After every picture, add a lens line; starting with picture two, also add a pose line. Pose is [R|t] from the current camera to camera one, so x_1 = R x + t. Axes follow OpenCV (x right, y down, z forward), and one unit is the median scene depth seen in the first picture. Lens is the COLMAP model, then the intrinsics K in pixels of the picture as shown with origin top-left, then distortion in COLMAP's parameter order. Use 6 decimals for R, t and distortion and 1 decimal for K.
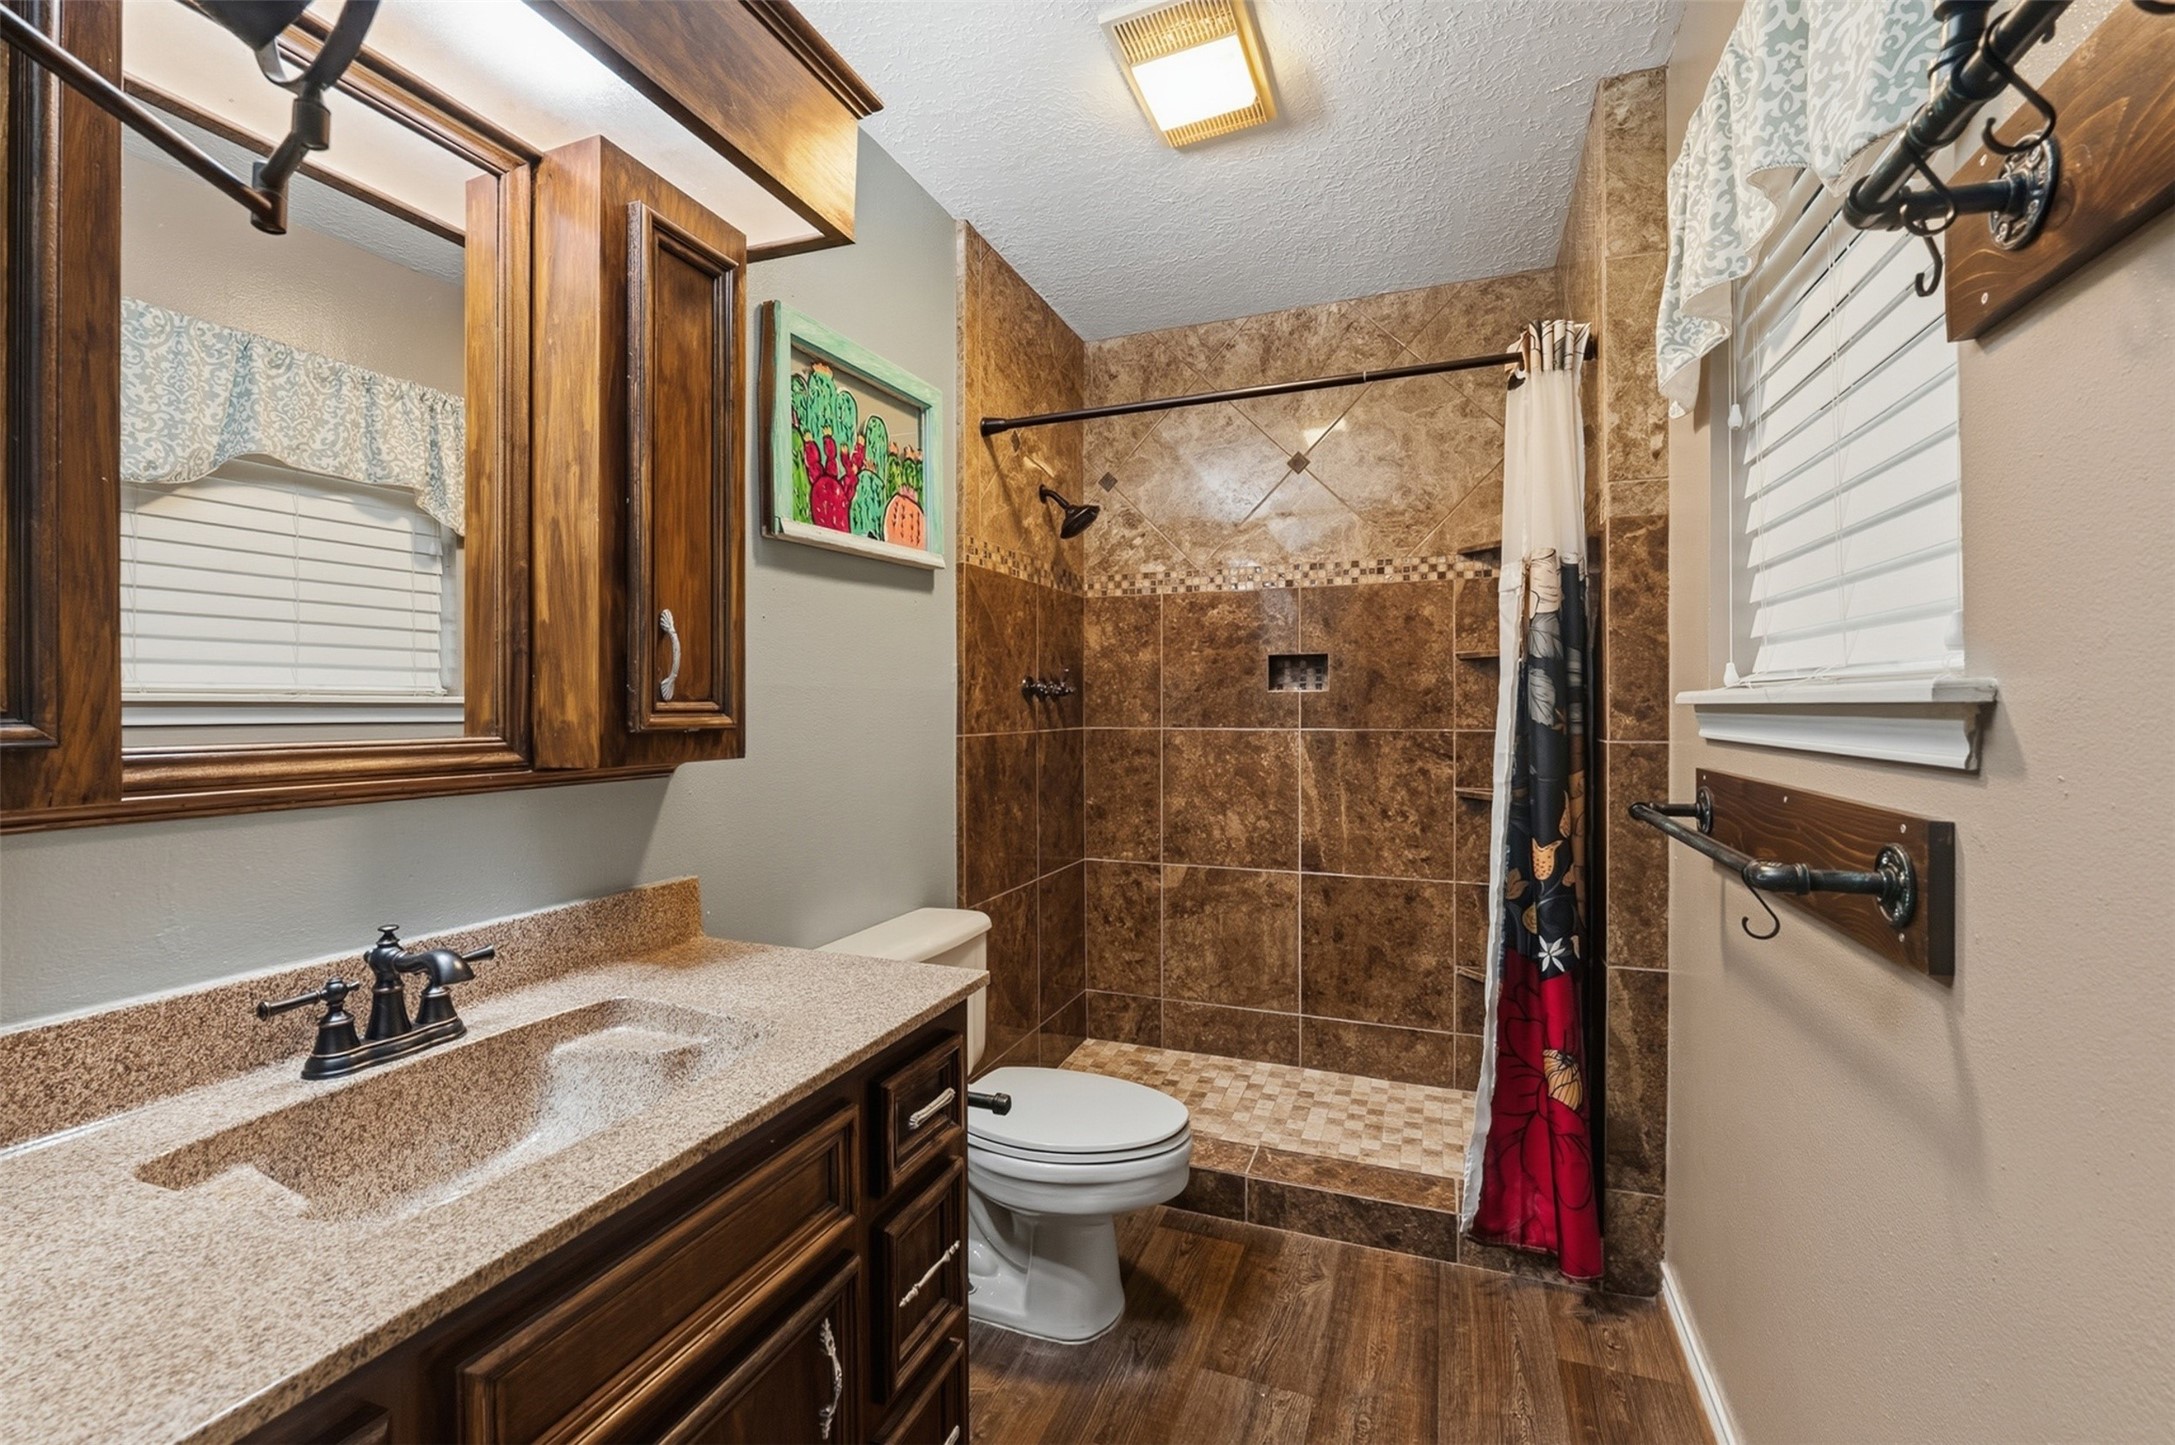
lens RADIAL K [[914.4, 0, 1088.7], [0, 914.4, 716.3], [0, 0, 1]] dist [-0.001448, -0.000077]
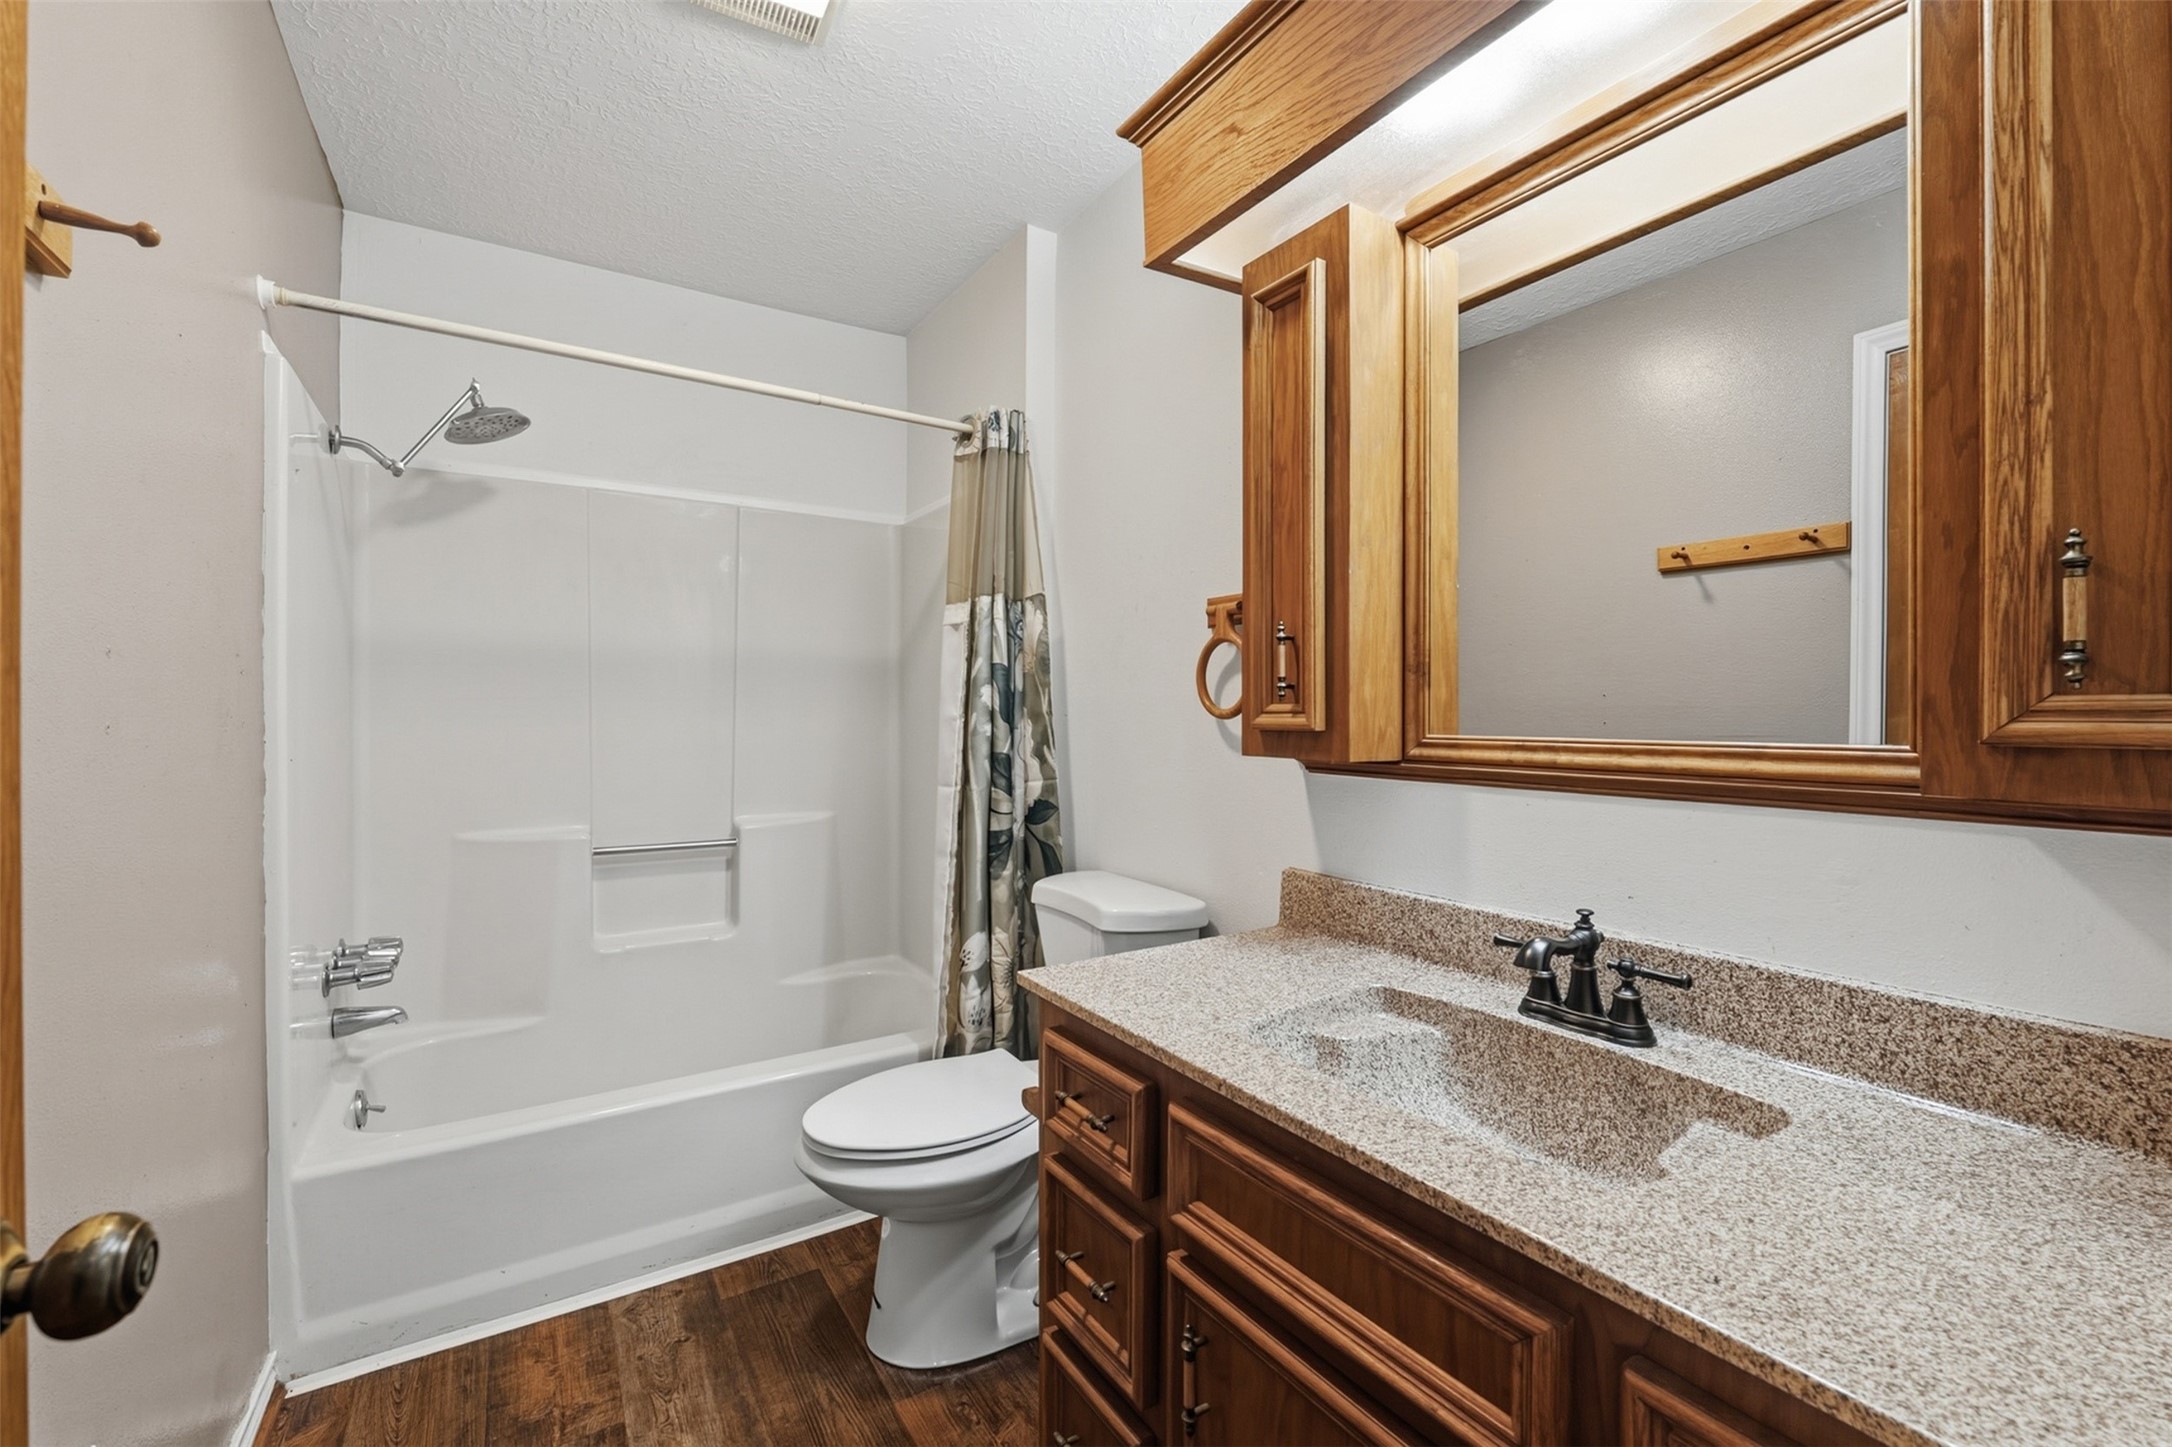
lens RADIAL K [[913.1, 0, 1087.2], [0, 913.1, 717.3], [0, 0, 1]] dist [-0.001448, -0.000077]
pose [[-0.595174, 0.003135, -0.803591, 0.469797], [-0.000496, 0.999991, 0.004269, -0.006934], [0.803597, 0.002940, -0.595167, 1.172974]]
